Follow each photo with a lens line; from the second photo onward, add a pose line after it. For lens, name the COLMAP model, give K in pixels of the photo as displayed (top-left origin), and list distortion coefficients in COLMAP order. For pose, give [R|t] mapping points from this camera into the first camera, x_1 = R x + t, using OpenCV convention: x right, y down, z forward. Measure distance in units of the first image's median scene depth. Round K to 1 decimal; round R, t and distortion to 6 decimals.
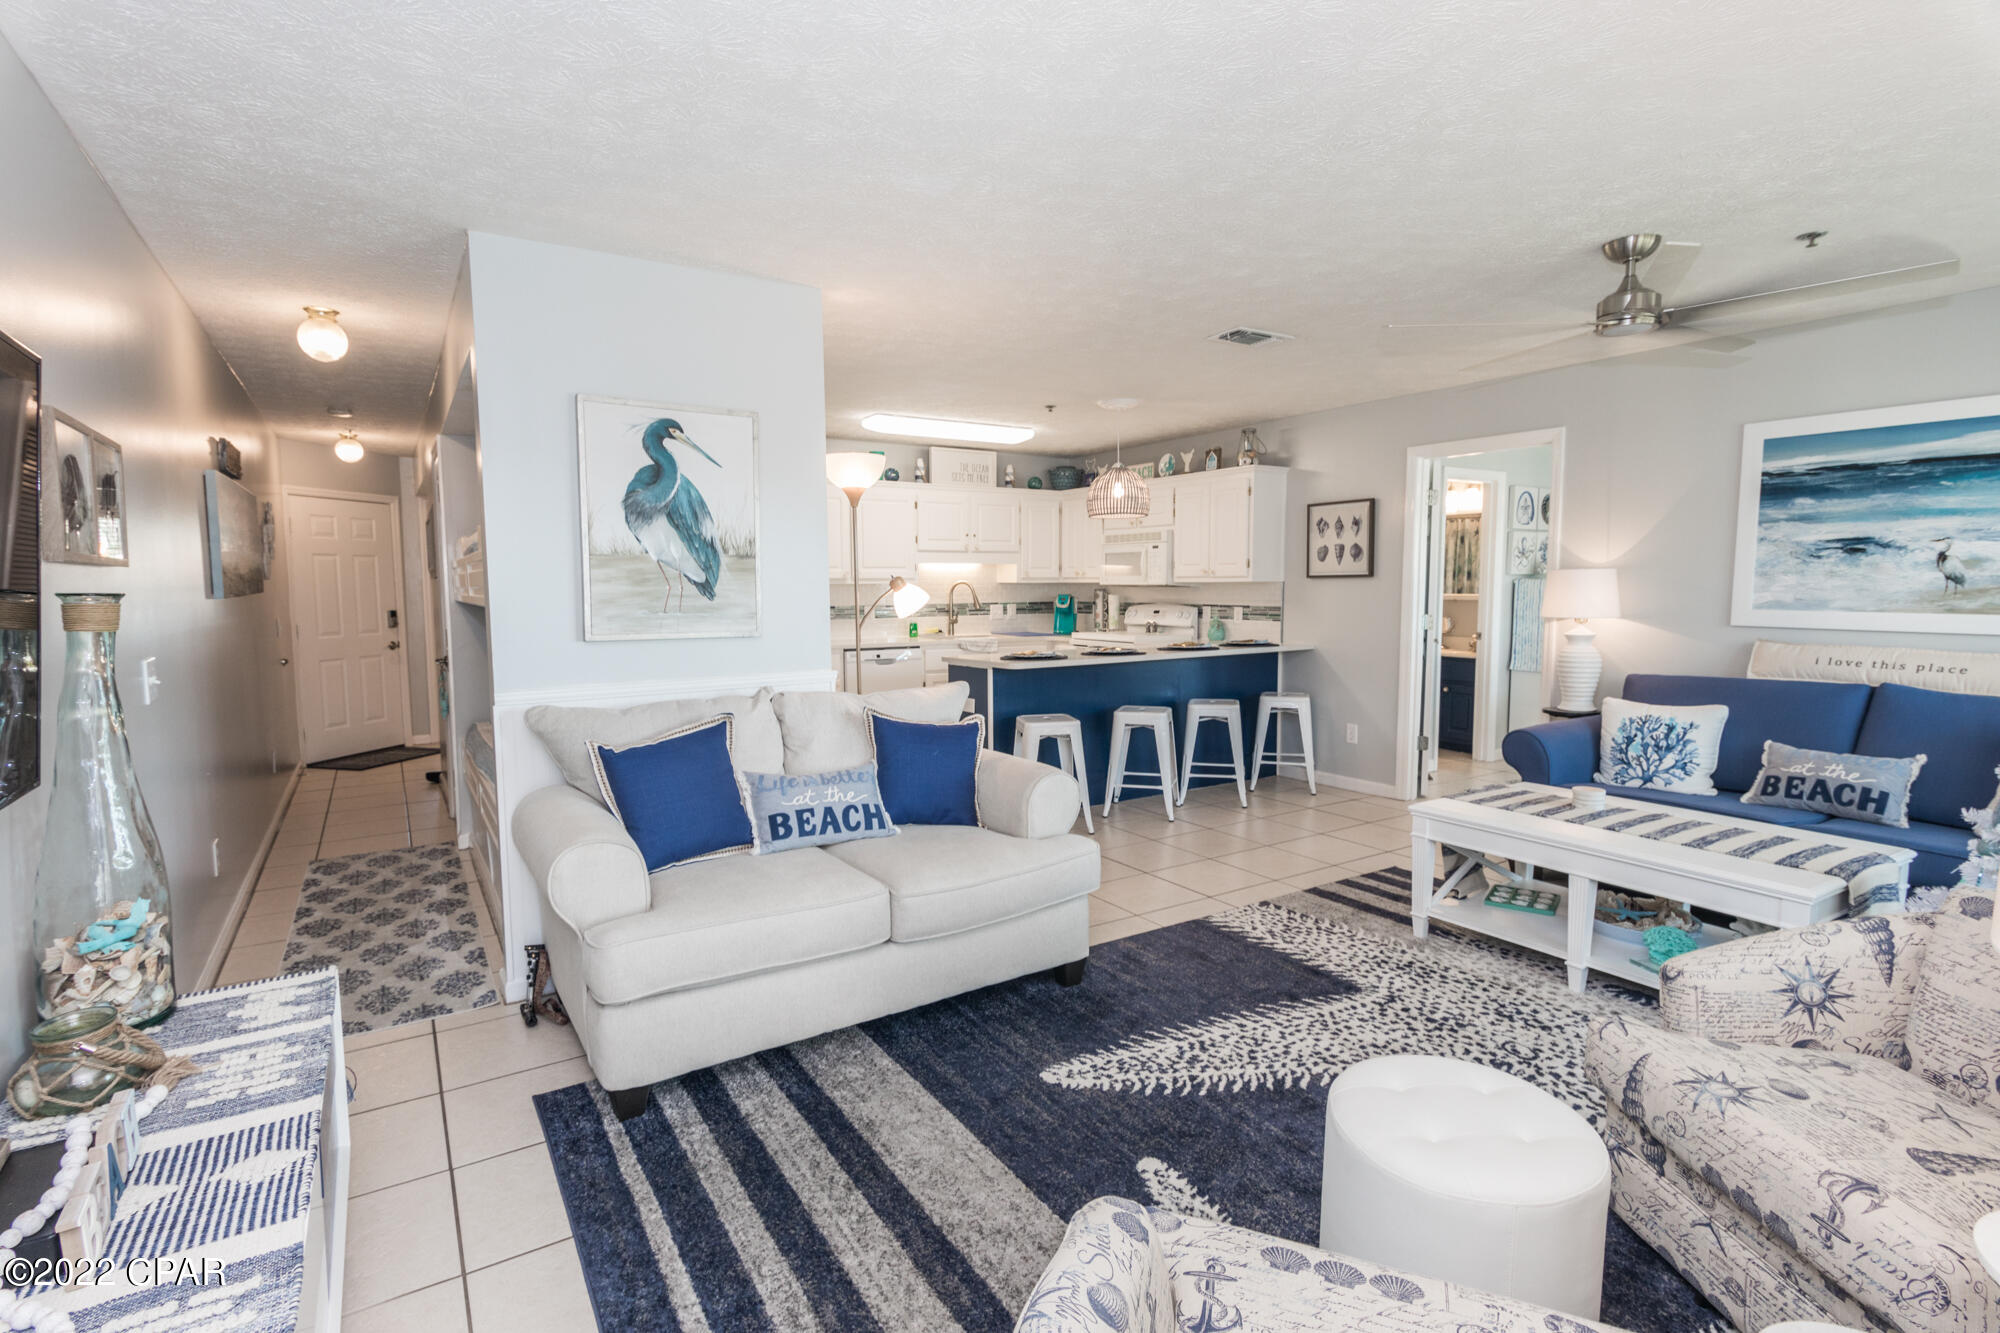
lens RADIAL K [[959.7, 0, 999.7], [0, 959.7, 658.0], [0, 0, 1]] dist [0.005367, -0.001468]
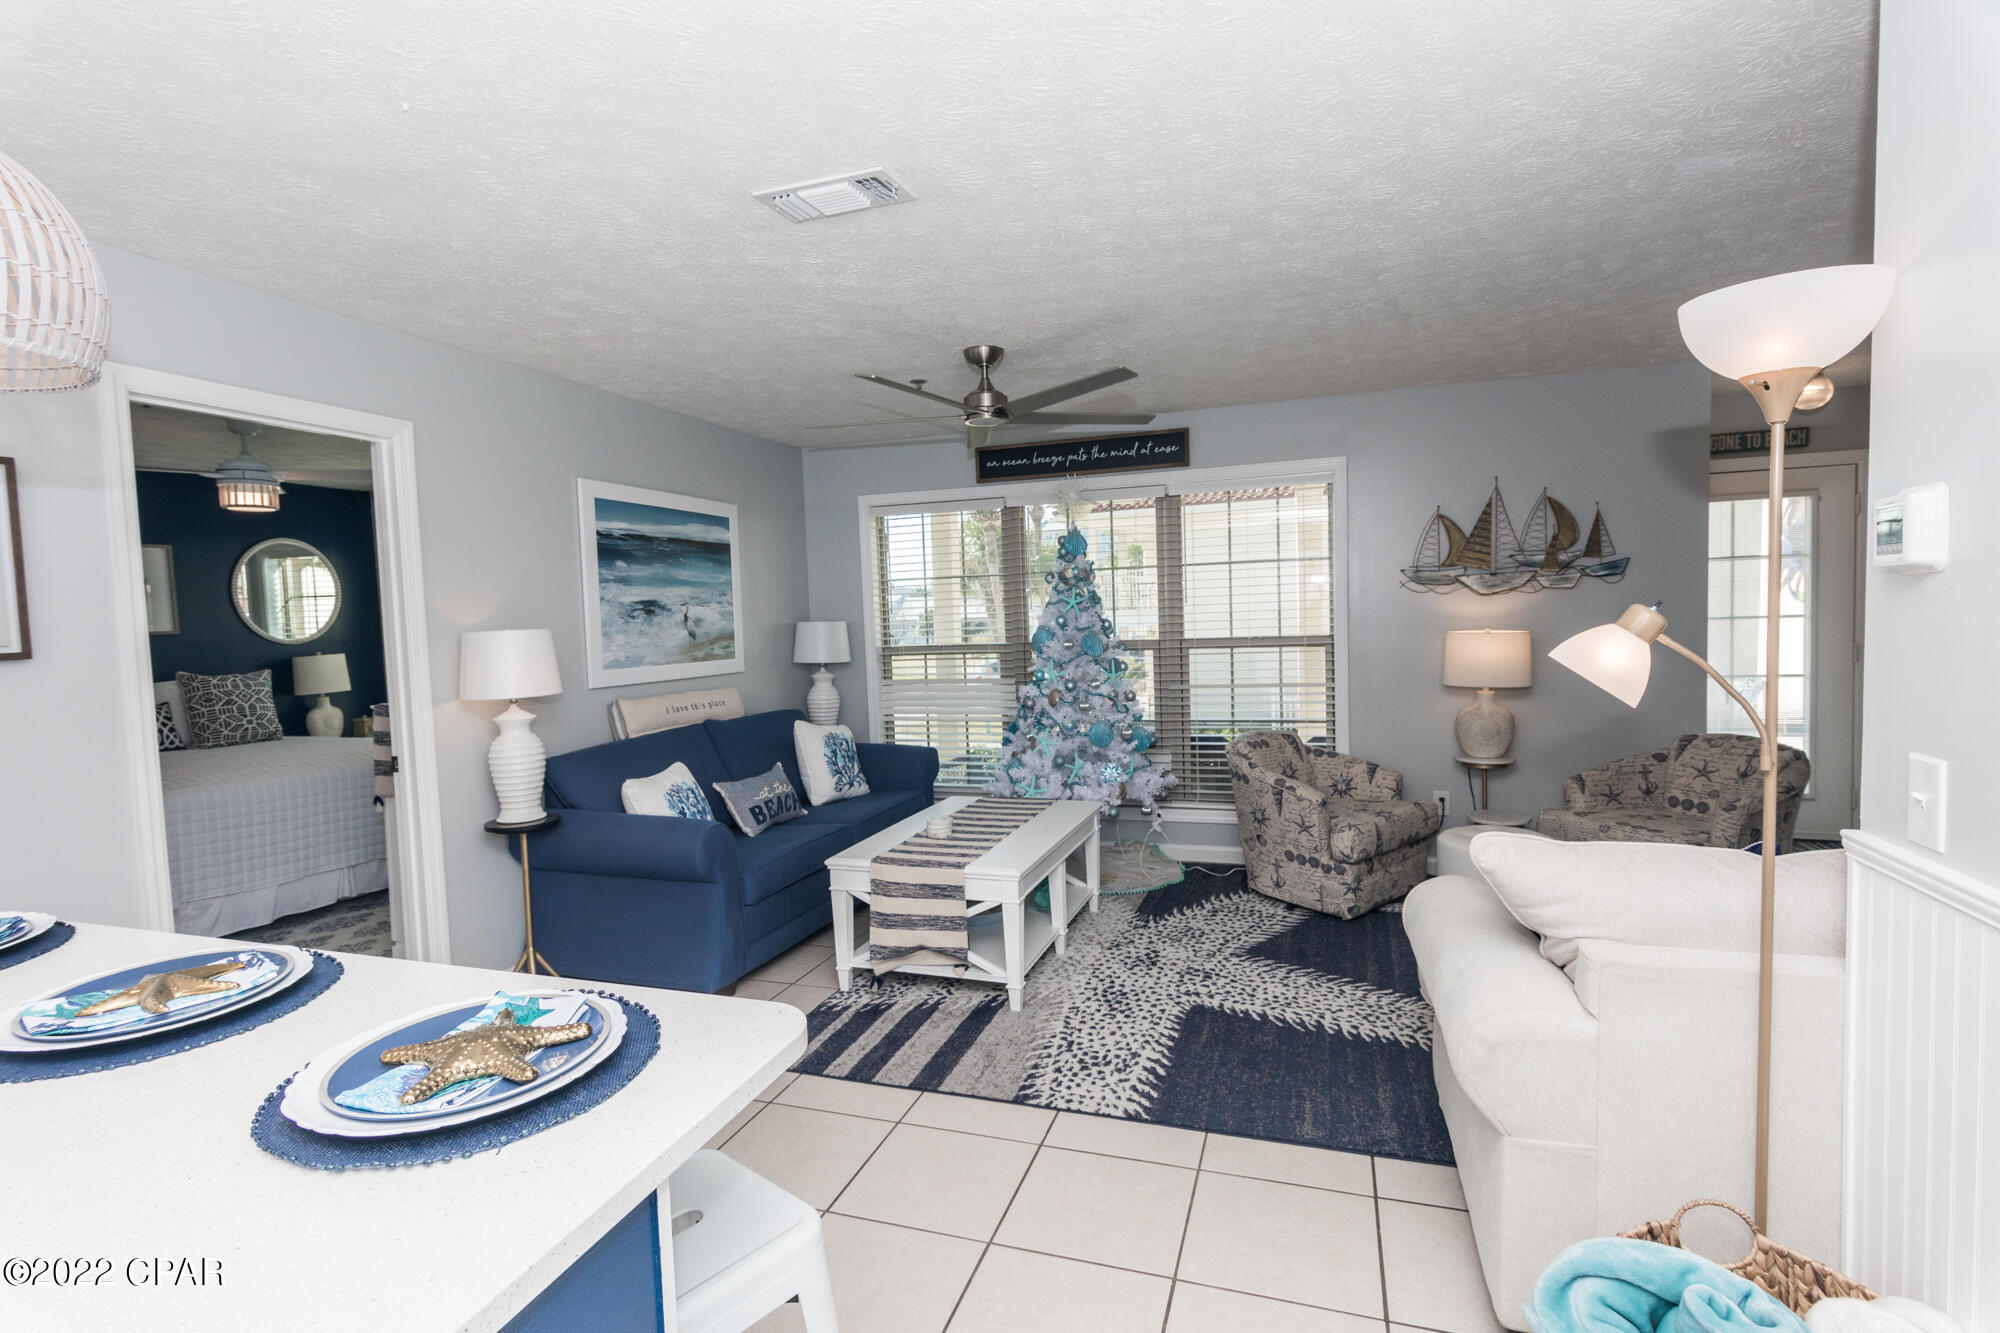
lens RADIAL K [[959.7, 0, 986.6], [0, 959.7, 653.5], [0, 0, 1]] dist [0.005367, -0.001468]
pose [[-0.615022, -0.004626, 0.788496, -0.234723], [0.102661, 0.991001, 0.085888, -0.114310], [-0.781798, 0.133771, -0.609013, 1.325851]]
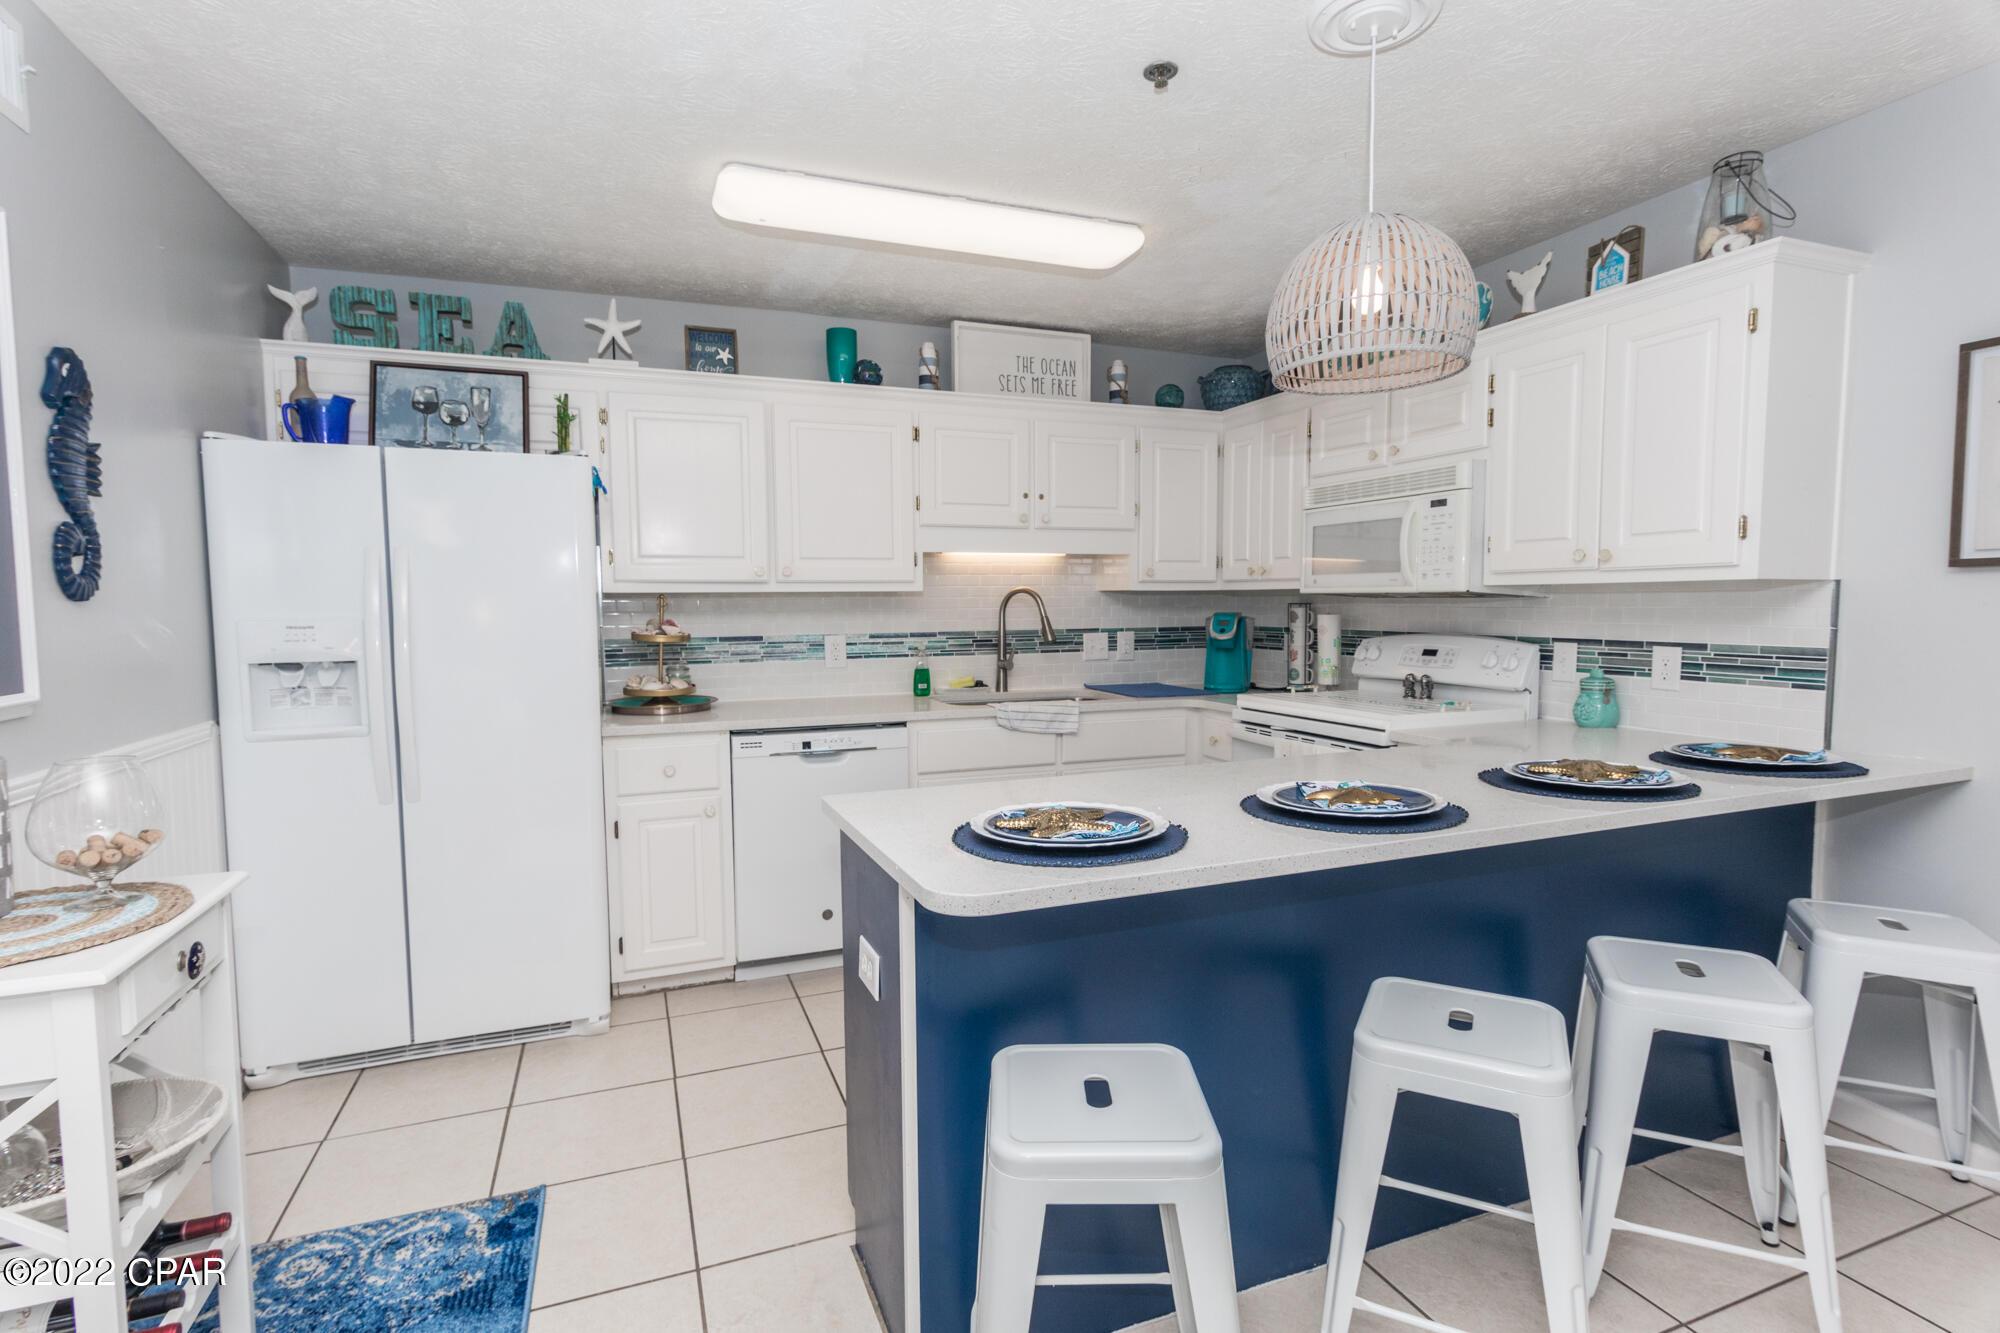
lens RADIAL K [[959.7, 0, 990.8], [0, 959.7, 665.8], [0, 0, 1]] dist [0.005367, -0.001468]
pose [[0.980001, 0.013204, -0.198553, 0.089433], [-0.014783, 0.999870, -0.006471, -0.063698], [0.198442, 0.009277, 0.980069, 0.915275]]
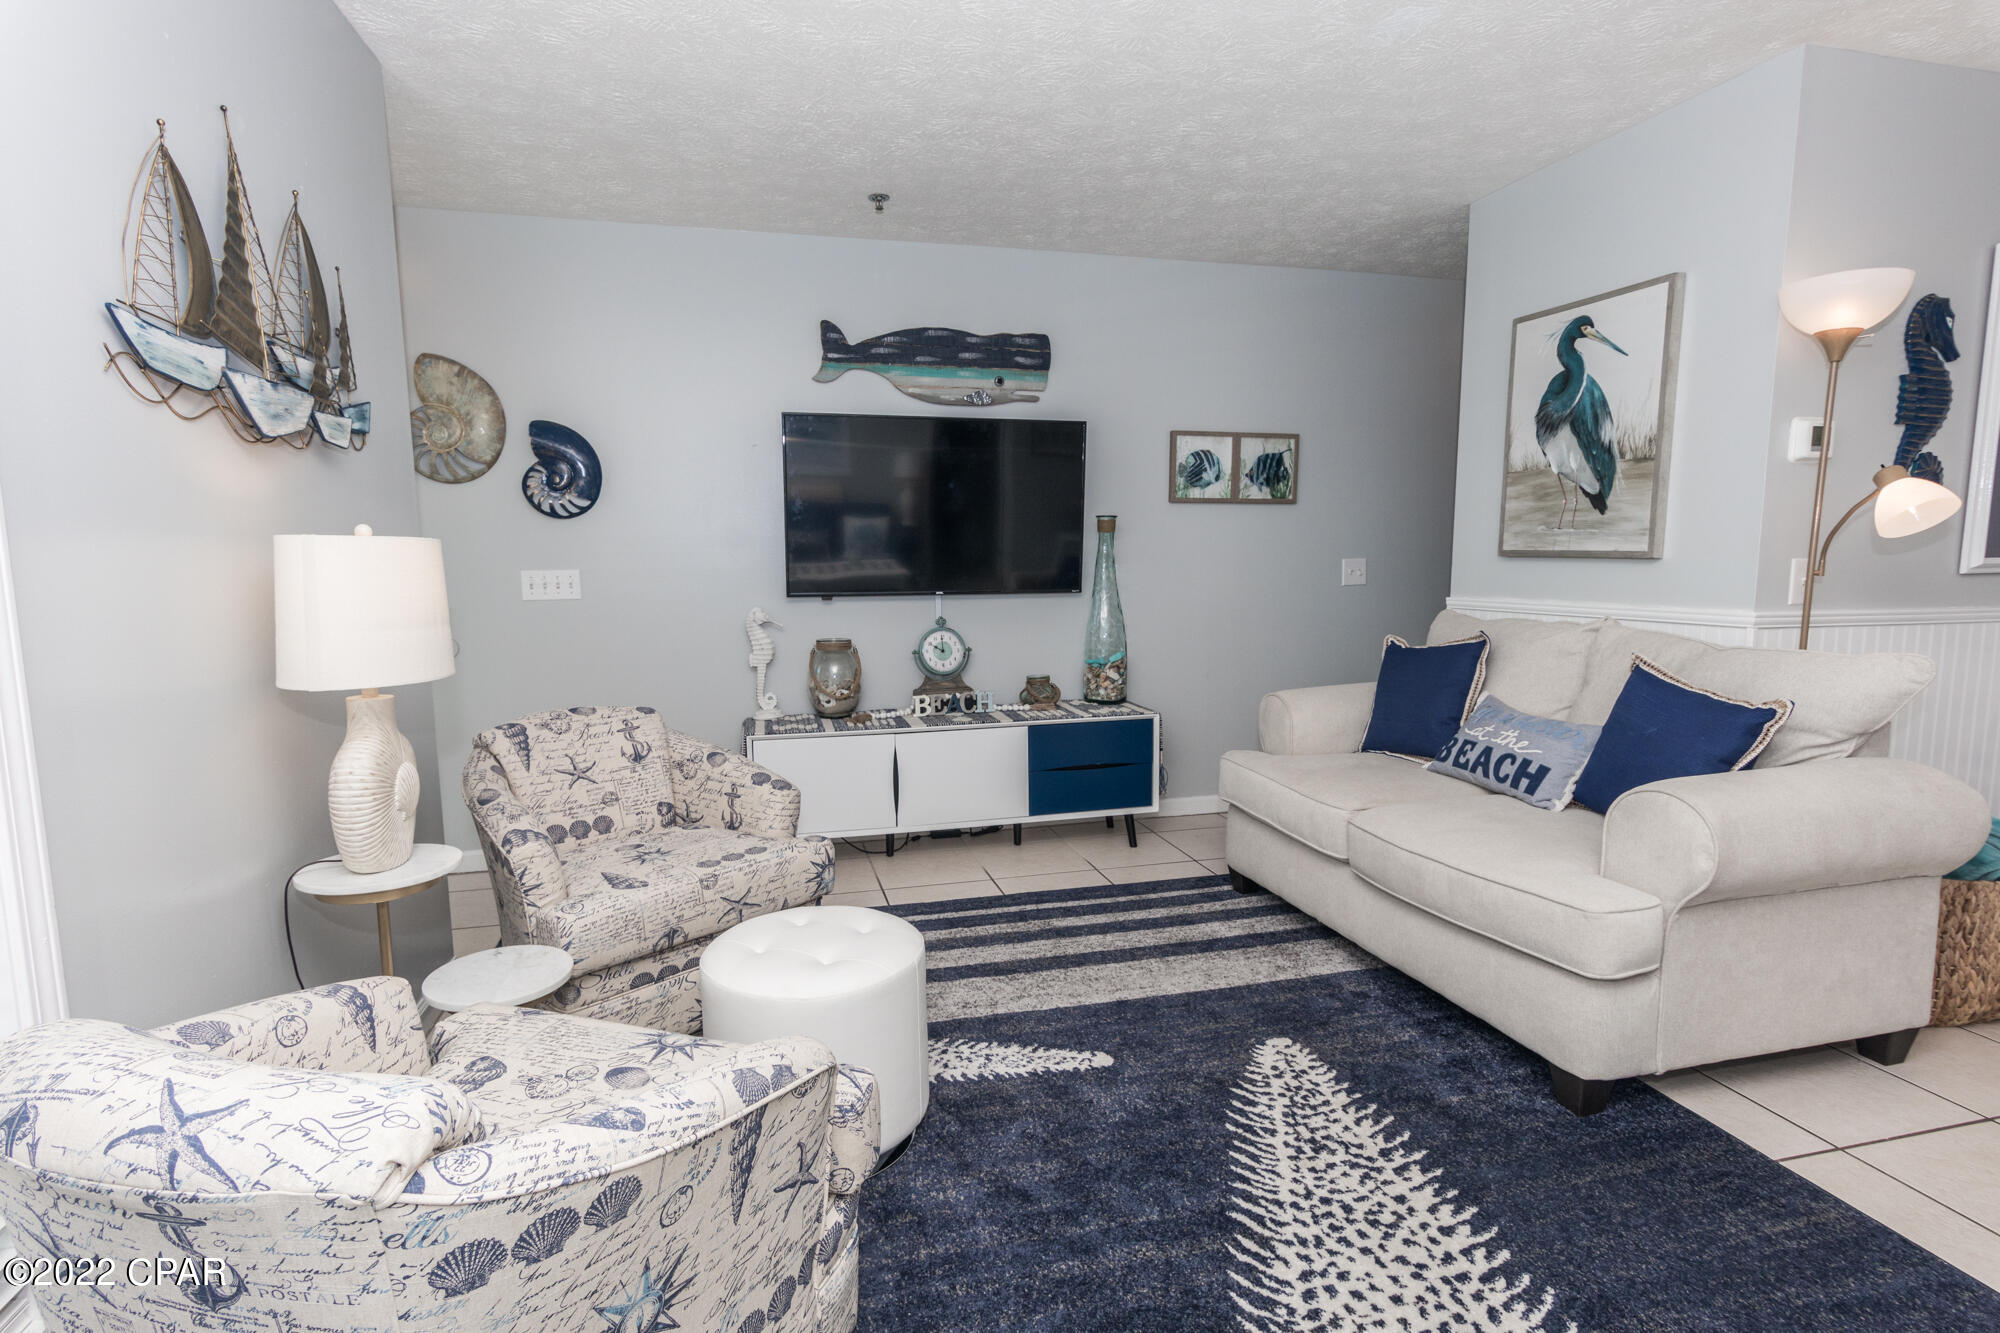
lens RADIAL K [[959.7, 0, 976.9], [0, 959.7, 673.8], [0, 0, 1]] dist [0.005367, -0.001468]
pose [[-0.333968, 0.127622, -0.933905, 0.582722], [-0.063861, 0.985451, 0.157503, -0.014918], [0.940419, 0.112241, -0.320959, 0.609997]]
